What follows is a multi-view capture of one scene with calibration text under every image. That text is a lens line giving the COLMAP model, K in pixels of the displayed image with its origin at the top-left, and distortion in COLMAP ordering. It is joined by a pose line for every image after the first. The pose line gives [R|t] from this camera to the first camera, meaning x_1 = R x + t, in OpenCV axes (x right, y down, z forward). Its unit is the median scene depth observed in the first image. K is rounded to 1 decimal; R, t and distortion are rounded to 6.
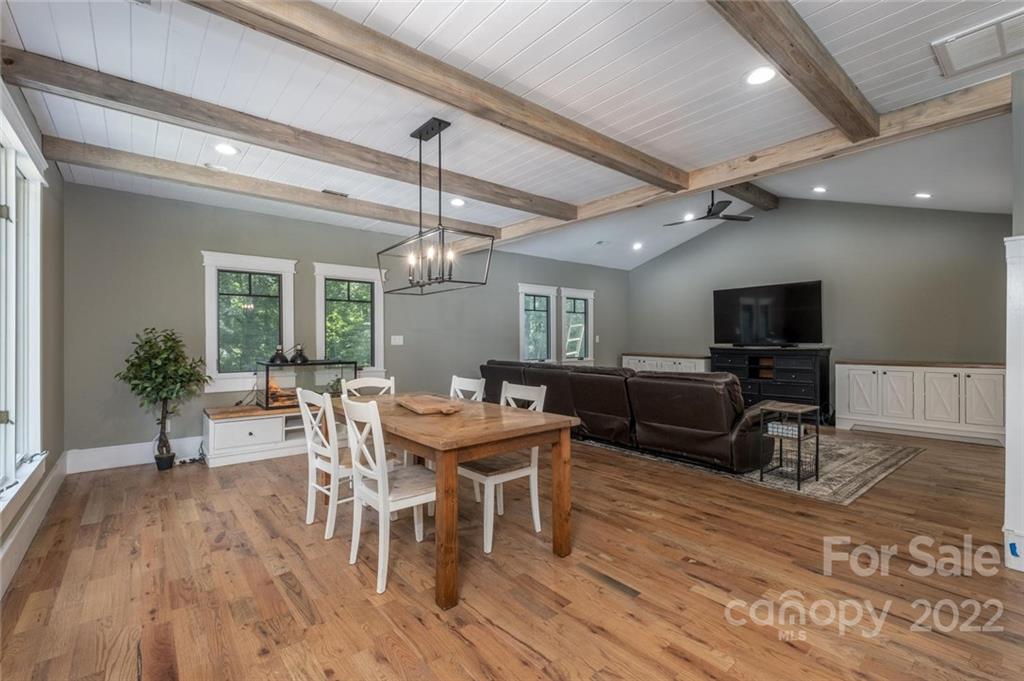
lens RADIAL K [[454.7, 0, 505.3], [0, 454.7, 339.1], [0, 0, 1]] dist [-0.000717, 0.000093]
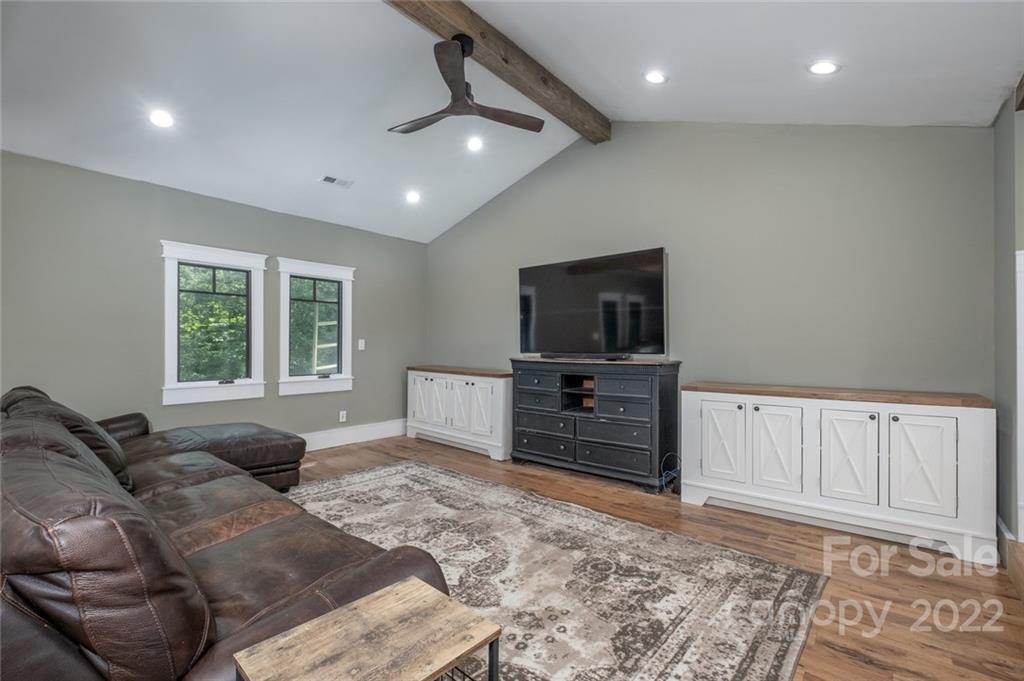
lens RADIAL K [[454.7, 0, 505.8], [0, 454.7, 344.2], [0, 0, 1]] dist [-0.000717, 0.000093]
pose [[0.984218, 0.006582, 0.176838, 0.385017], [-0.006456, 0.999978, -0.001288, -0.001538], [-0.176842, 0.000126, 0.984239, 0.450074]]
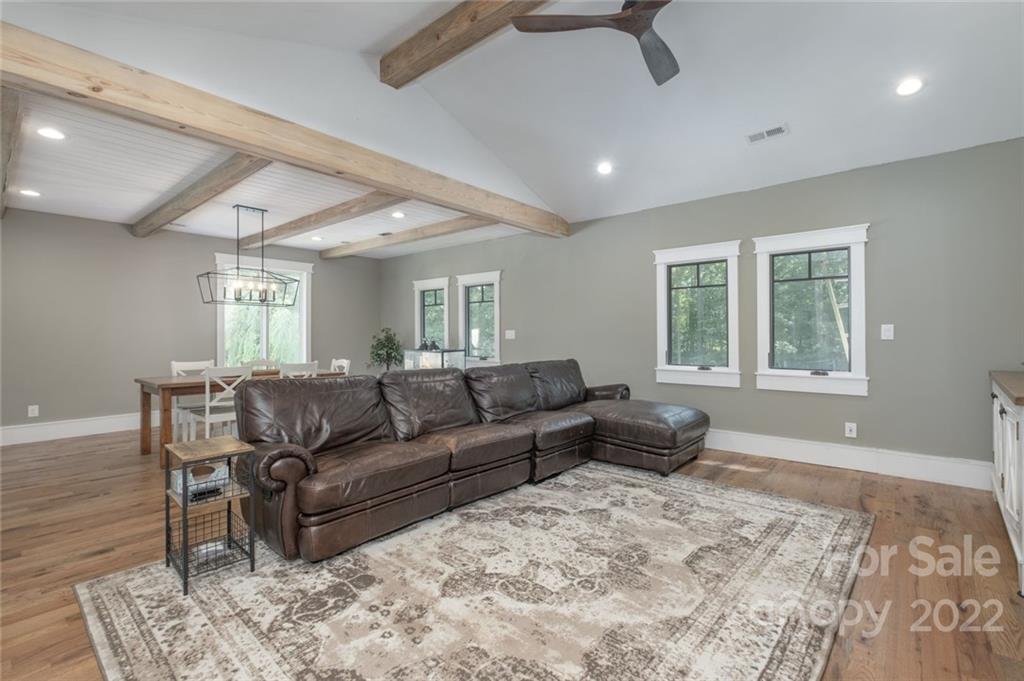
lens RADIAL K [[454.7, 0, 506.8], [0, 454.7, 332.9], [0, 0, 1]] dist [-0.000717, 0.000093]
pose [[0.166610, -0.001678, -0.986021, 0.759232], [0.006194, 0.999981, -0.000655, -0.001465], [0.986003, -0.005998, 0.166617, 0.759398]]
